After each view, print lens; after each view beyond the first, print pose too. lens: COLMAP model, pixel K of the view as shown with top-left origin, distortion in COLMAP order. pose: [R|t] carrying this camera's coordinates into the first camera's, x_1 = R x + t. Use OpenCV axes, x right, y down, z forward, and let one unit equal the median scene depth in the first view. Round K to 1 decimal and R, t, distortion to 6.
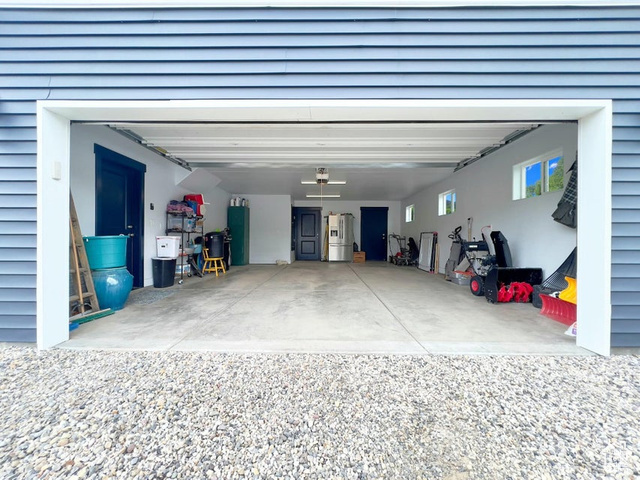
lens RADIAL K [[257.8, 0, 320.3], [0, 257.8, 238.8], [0, 0, 1]] dist [0.000970, -0.000011]
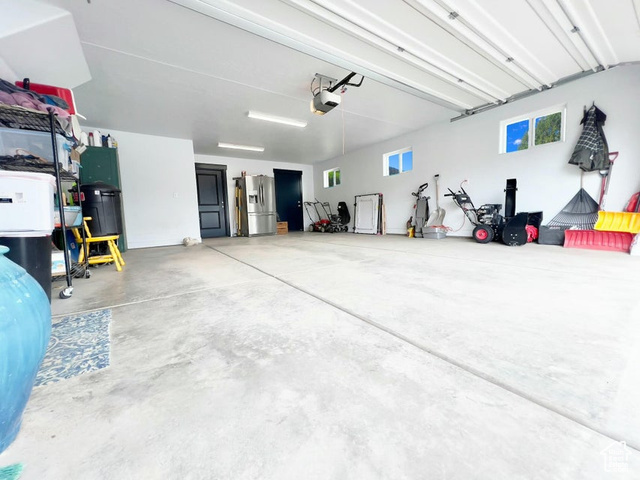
lens RADIAL K [[255.7, 0, 318.7], [0, 255.7, 239.4], [0, 0, 1]] dist [0.001752, 0.000113]
pose [[0.820811, -0.088486, 0.564304, -0.256112], [0.040562, 0.994464, 0.096937, 0.036425], [-0.569757, -0.056678, 0.819856, 0.259407]]
